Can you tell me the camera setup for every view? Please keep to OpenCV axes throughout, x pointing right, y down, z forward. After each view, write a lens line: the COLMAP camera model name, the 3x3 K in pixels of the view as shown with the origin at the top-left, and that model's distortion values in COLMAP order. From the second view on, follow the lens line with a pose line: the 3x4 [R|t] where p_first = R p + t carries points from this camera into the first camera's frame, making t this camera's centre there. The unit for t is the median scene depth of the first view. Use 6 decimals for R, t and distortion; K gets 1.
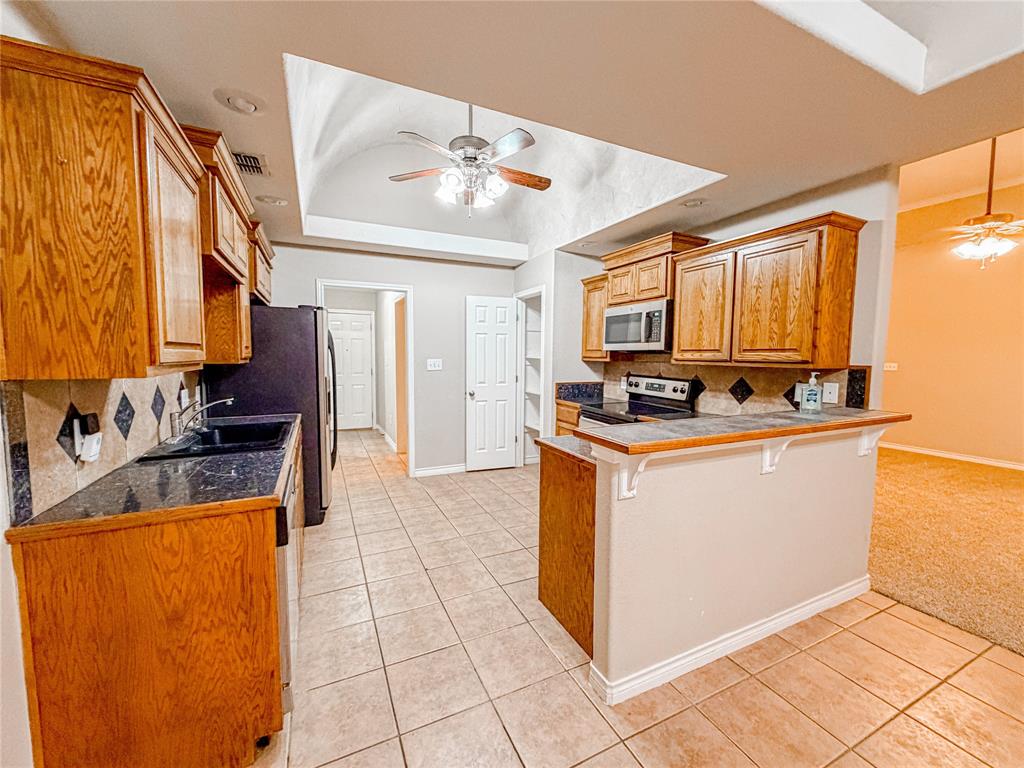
lens RADIAL K [[408.2, 0, 513.2], [0, 408.2, 387.5], [0, 0, 1]] dist [-0.002833, -0.000110]
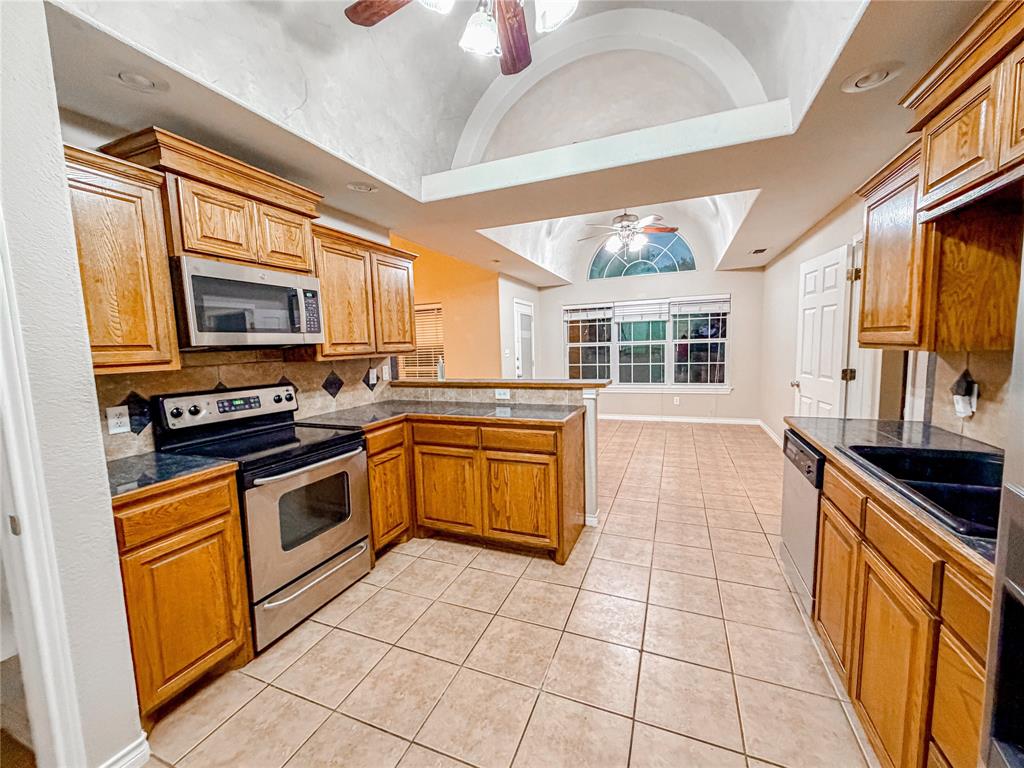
lens RADIAL K [[408.2, 0, 511.2], [0, 408.2, 384.8], [0, 0, 1]] dist [-0.002833, -0.000110]
pose [[-0.674457, -0.060868, 0.735801, -0.463660], [0.088122, 0.982835, 0.162080, -0.112099], [-0.733036, 0.174156, -0.657516, 1.301500]]
